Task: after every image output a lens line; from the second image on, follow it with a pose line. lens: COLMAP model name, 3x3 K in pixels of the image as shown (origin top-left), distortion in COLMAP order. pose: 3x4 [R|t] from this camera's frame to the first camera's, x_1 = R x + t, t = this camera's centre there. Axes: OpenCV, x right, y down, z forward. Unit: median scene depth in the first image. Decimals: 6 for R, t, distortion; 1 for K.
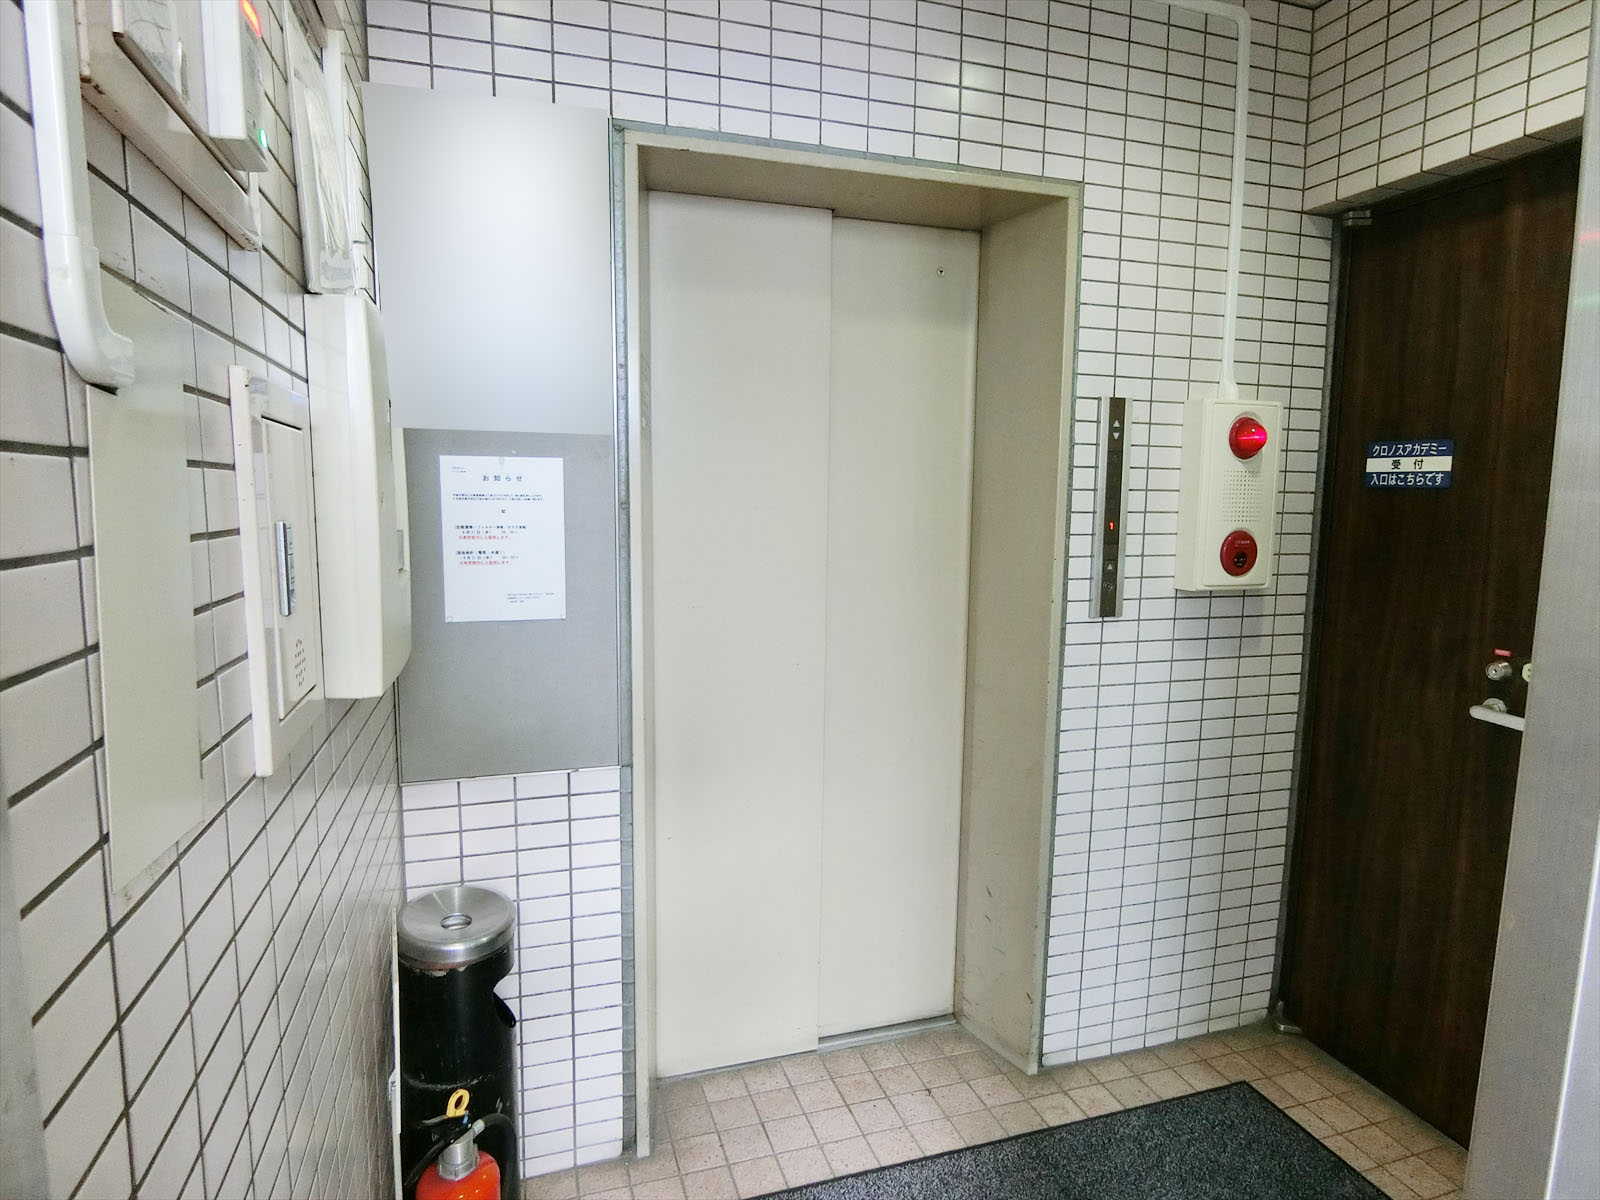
lens RADIAL K [[977.4, 0, 800.0], [0, 977.4, 600.0], [0, 0, 1]] dist [-0.053244, -0.000452]
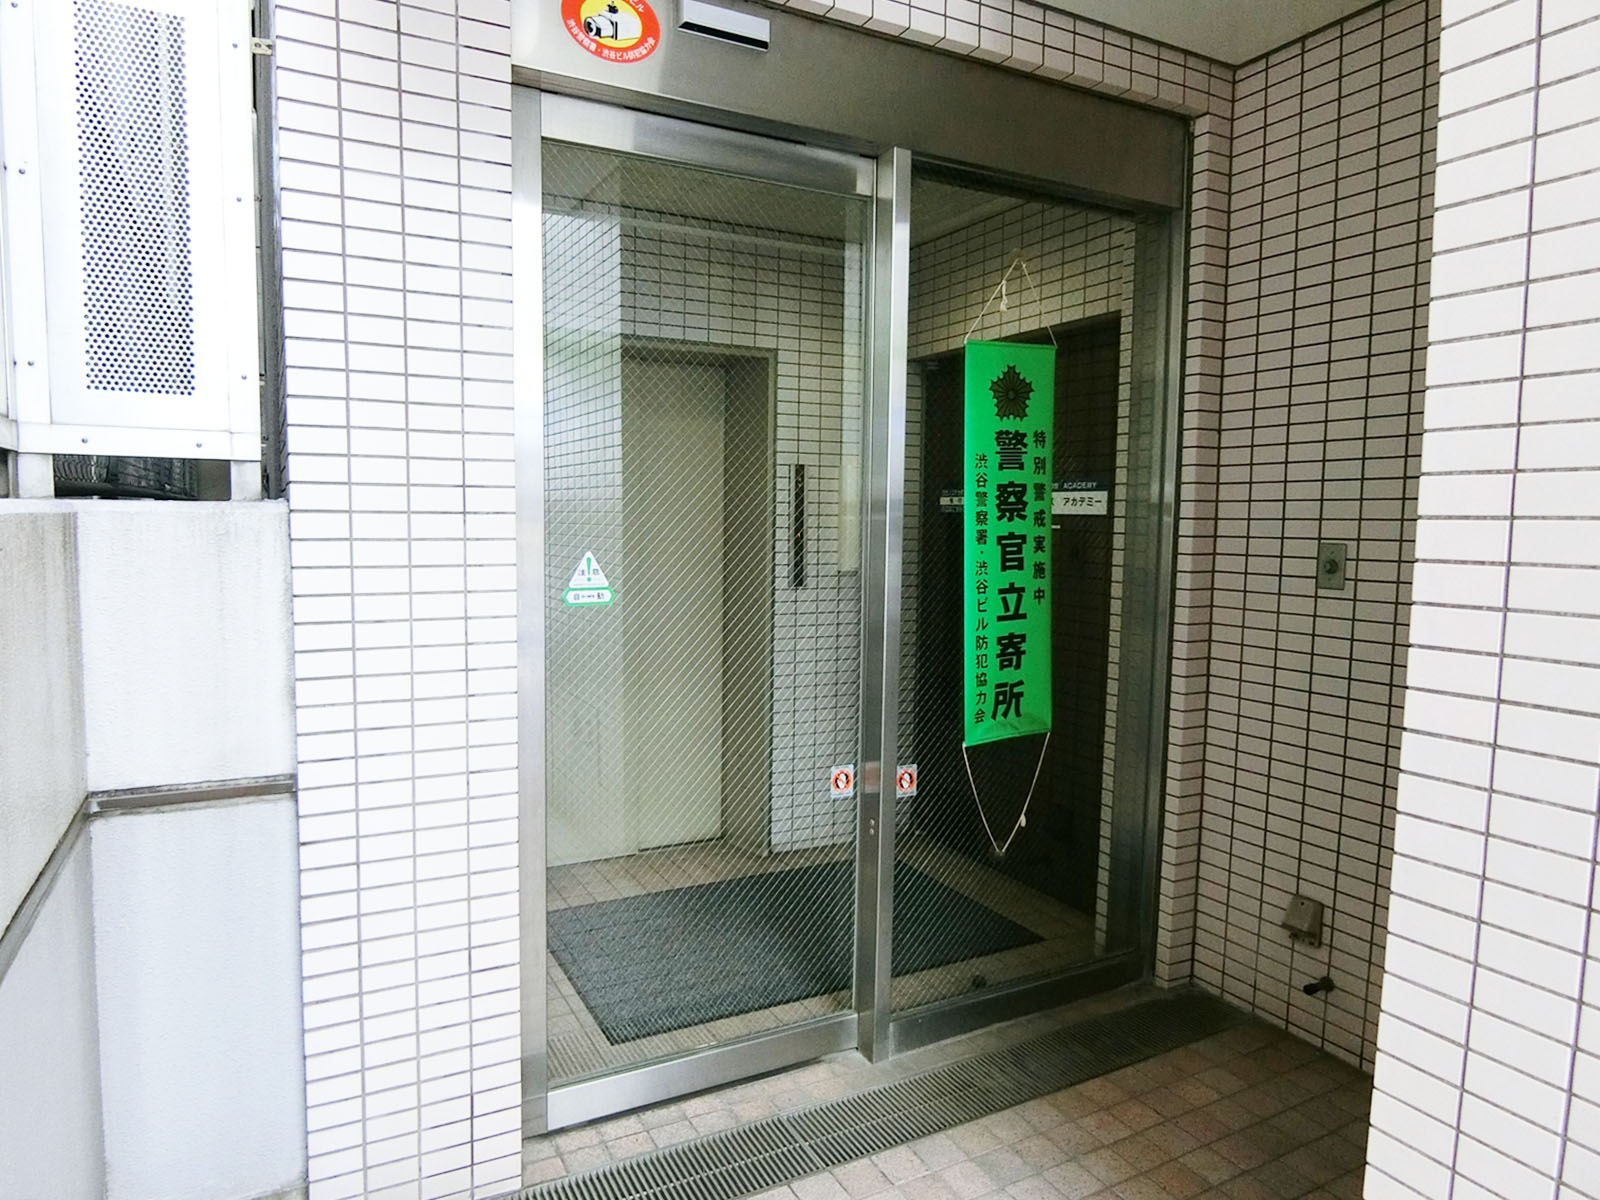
lens RADIAL K [[977.4, 0, 800.0], [0, 977.4, 600.0], [0, 0, 1]] dist [-0.053244, -0.000452]
pose [[0.980333, -0.013427, 0.196895, -0.034419], [0.017117, 0.999708, -0.017053, 0.074961], [-0.196608, 0.020088, 0.980276, -0.775194]]
